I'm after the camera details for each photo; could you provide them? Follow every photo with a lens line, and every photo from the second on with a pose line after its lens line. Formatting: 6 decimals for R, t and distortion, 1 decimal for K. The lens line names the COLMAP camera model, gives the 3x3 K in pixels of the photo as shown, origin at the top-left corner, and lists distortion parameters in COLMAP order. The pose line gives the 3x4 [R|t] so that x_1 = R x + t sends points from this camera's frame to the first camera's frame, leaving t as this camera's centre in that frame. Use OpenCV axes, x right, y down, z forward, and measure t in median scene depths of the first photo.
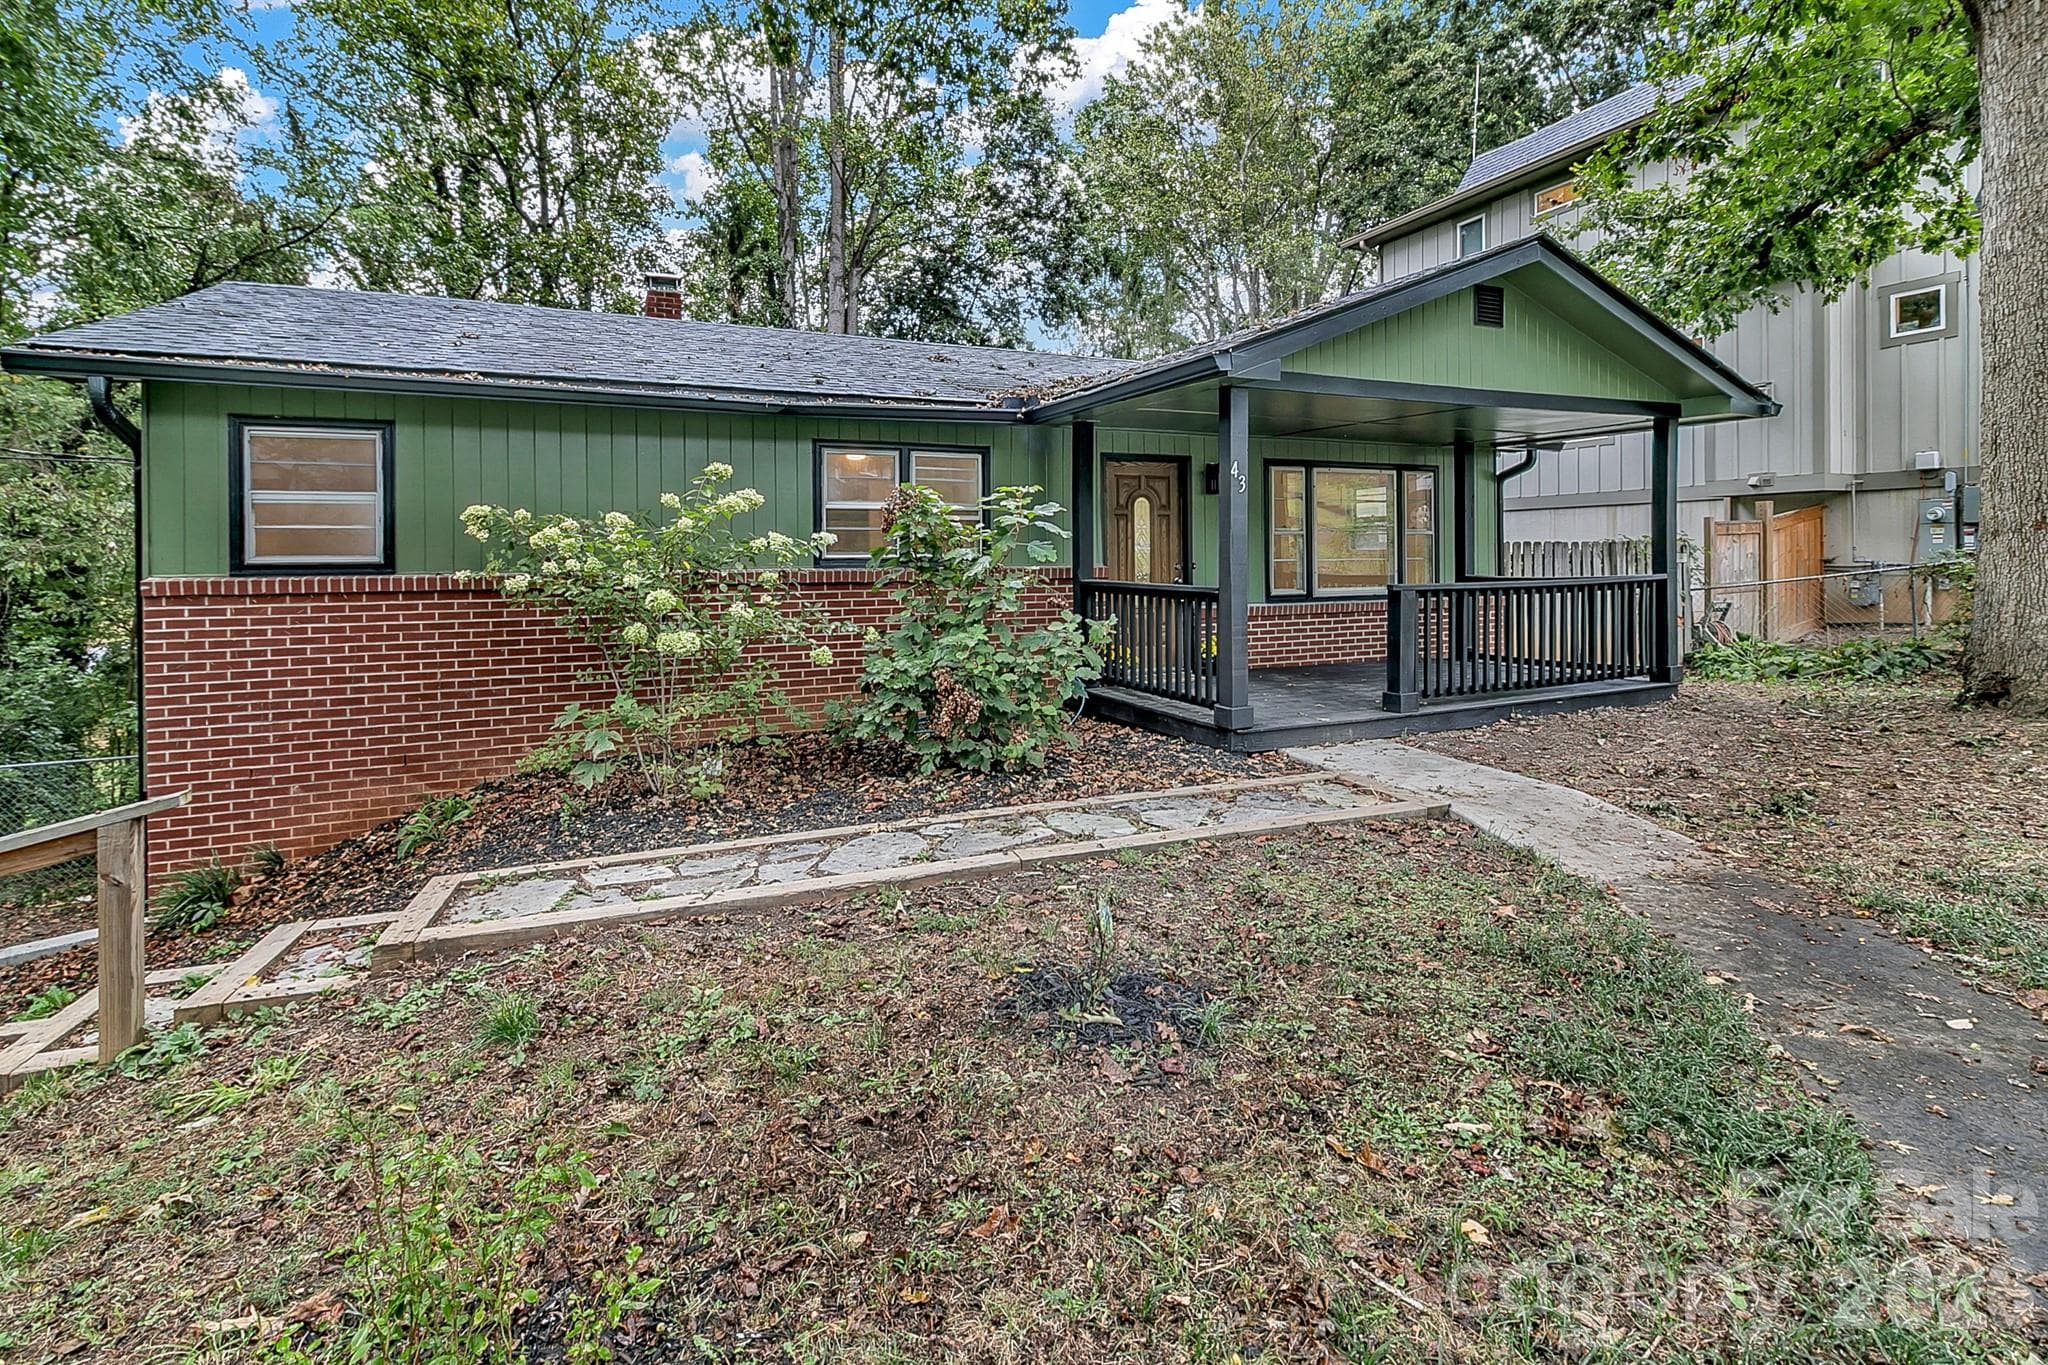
lens RADIAL K [[975.1, 0, 1018.4], [0, 975.1, 566.2], [0, 0, 1]] dist [0.001868, 0.000206]
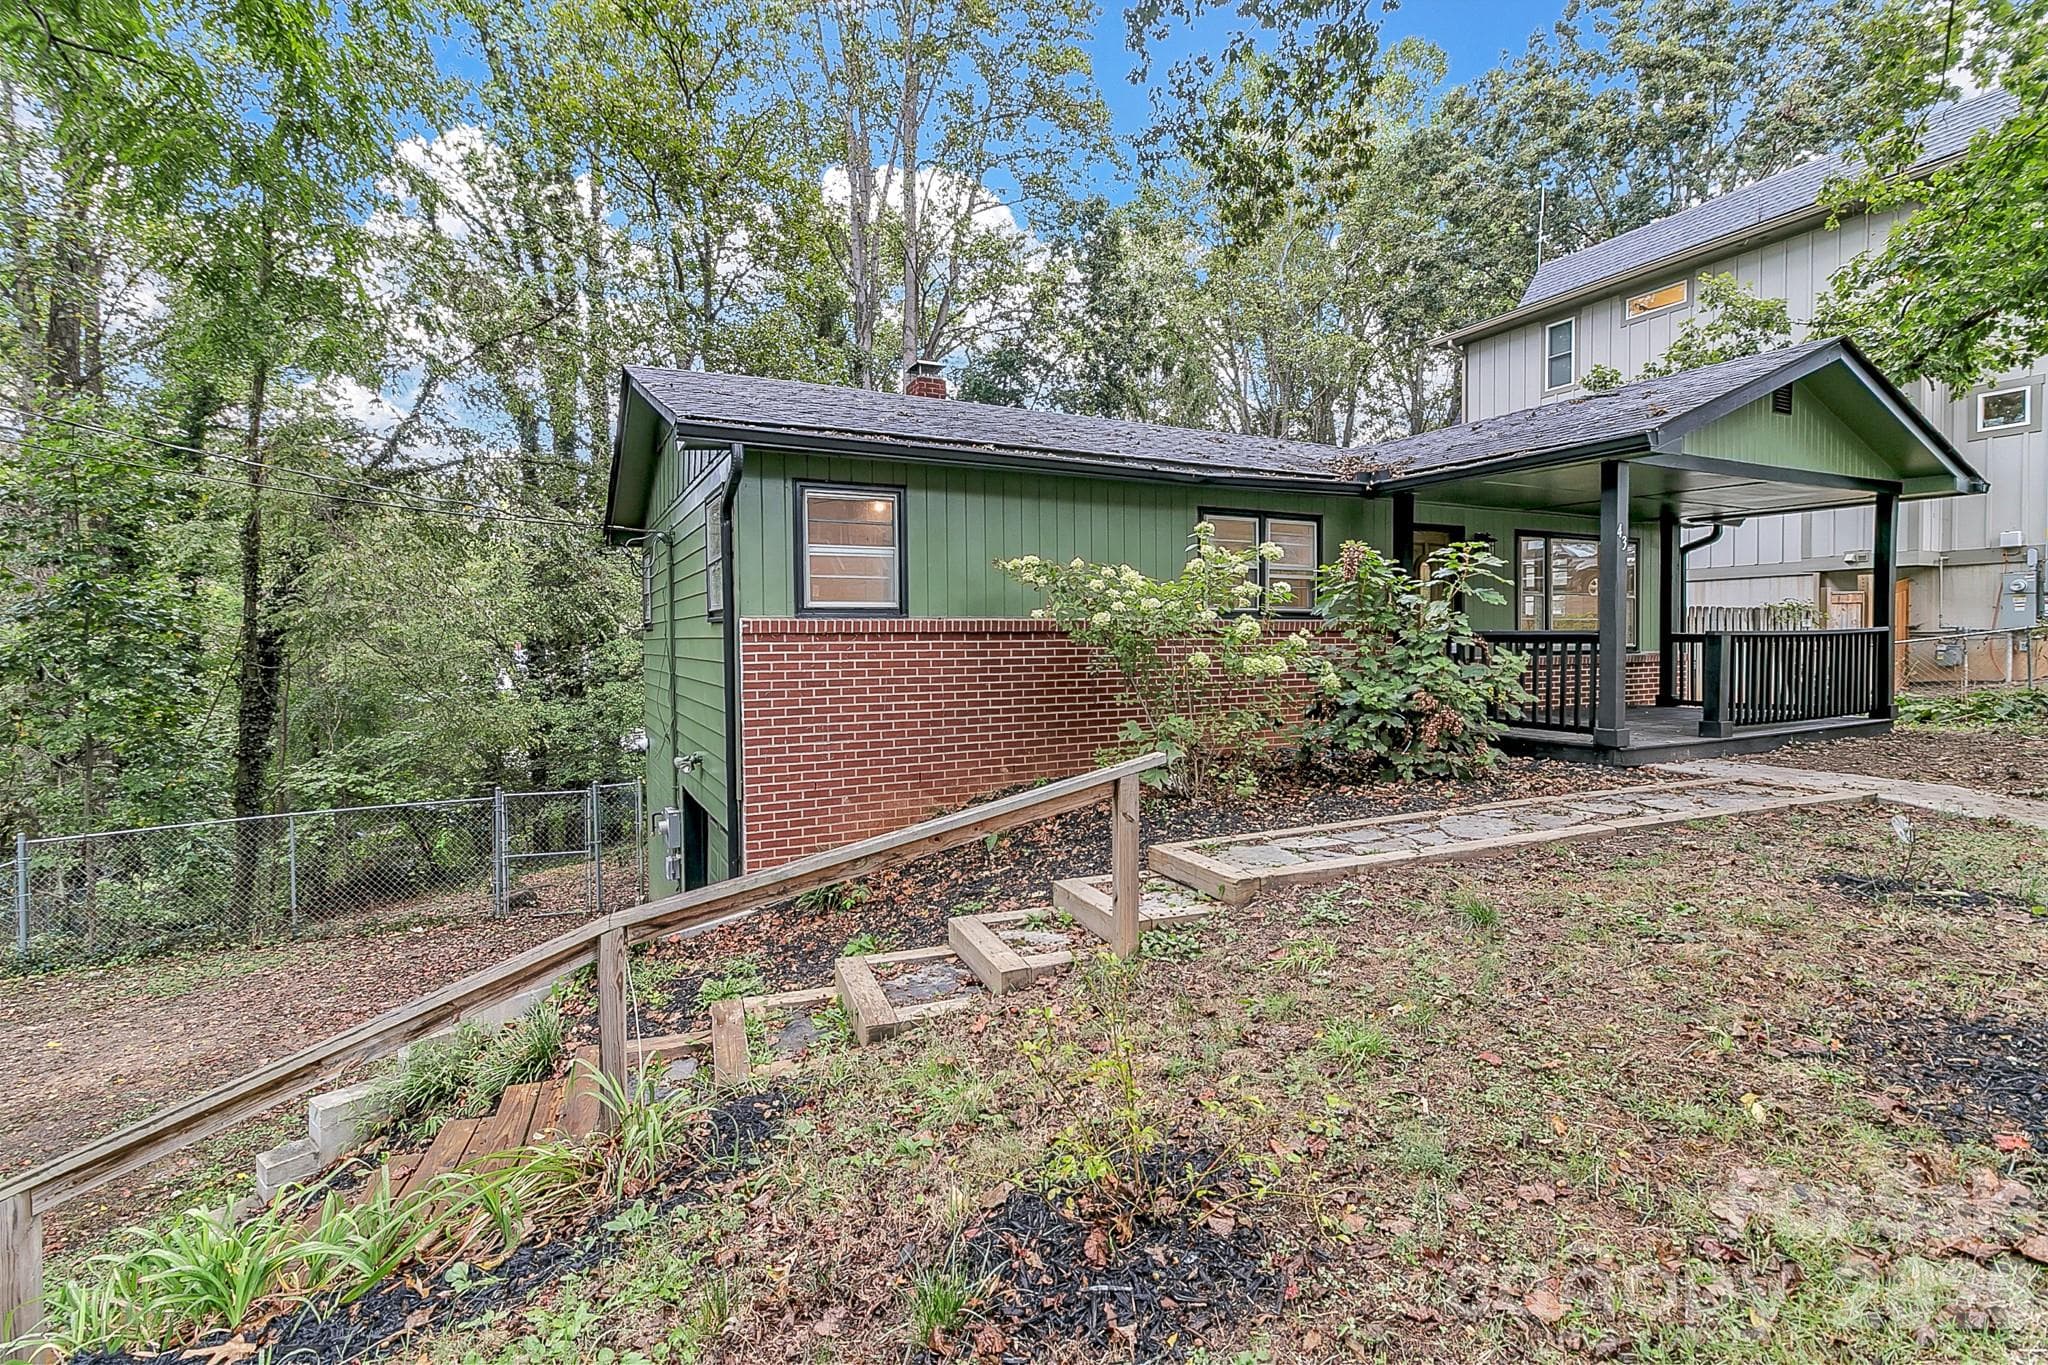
lens RADIAL K [[938.9, 0, 1016.7], [0, 938.9, 669.6], [0, 0, 1]] dist [-0.000412, -0.000113]
pose [[0.999295, -0.000706, 0.037530, -0.373458], [-0.000010, 0.999818, 0.019071, 0.032710], [-0.037537, -0.019058, 0.999114, -0.084819]]
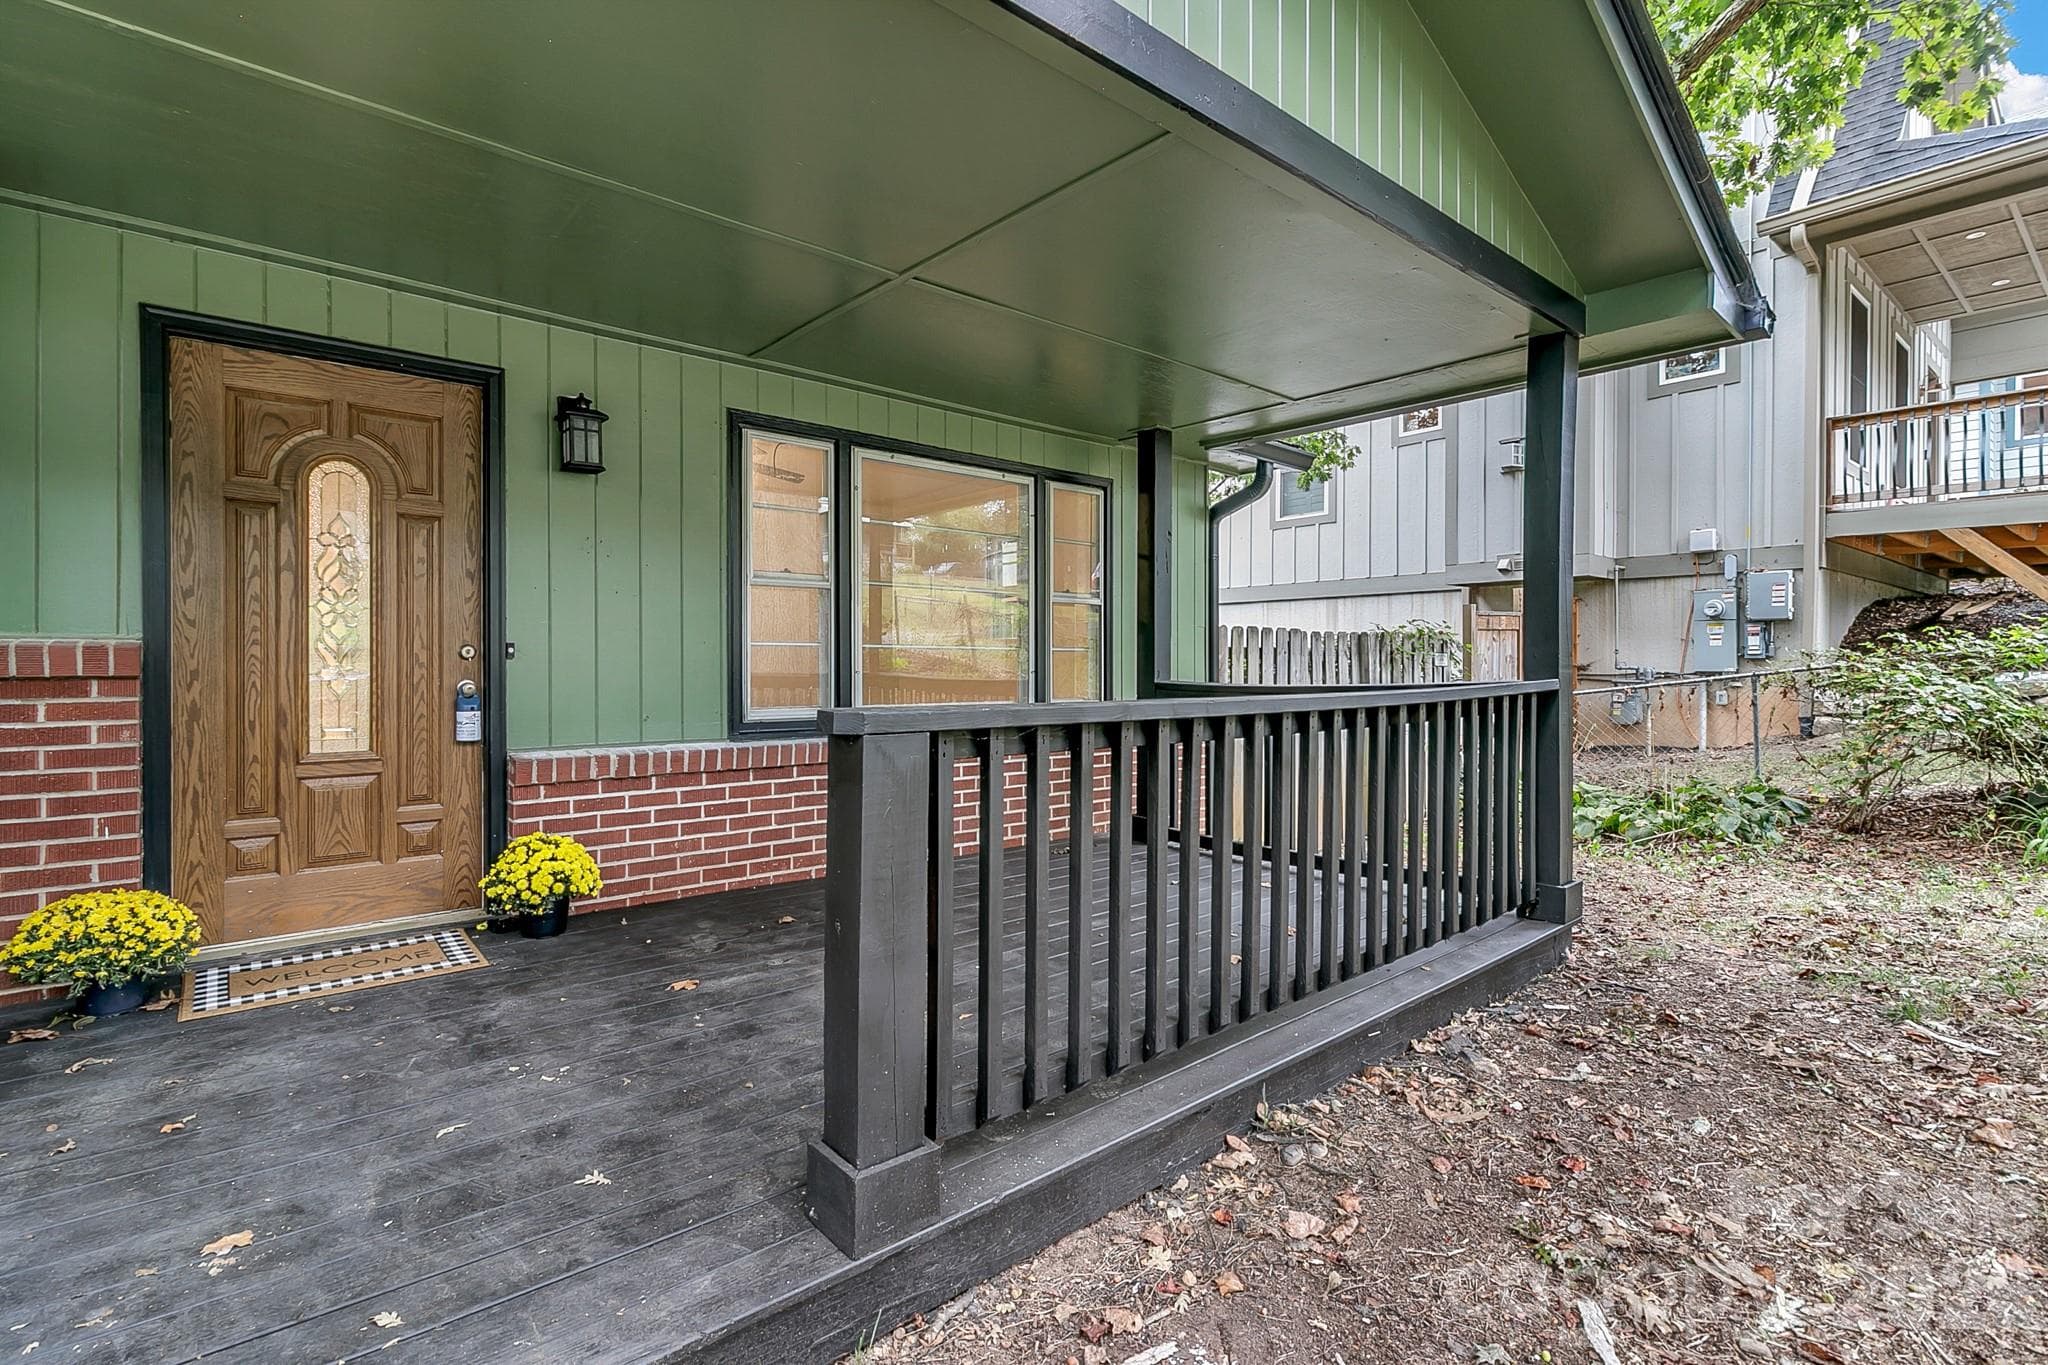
lens RADIAL K [[938.9, 0, 1016.7], [0, 938.9, 669.6], [0, 0, 1]] dist [-0.000412, -0.000113]
pose [[0.963932, 0.010567, 0.265938, 0.262847], [-0.009078, 0.999935, -0.006827, 0.007892], [-0.265993, 0.004166, 0.963966, 0.555078]]
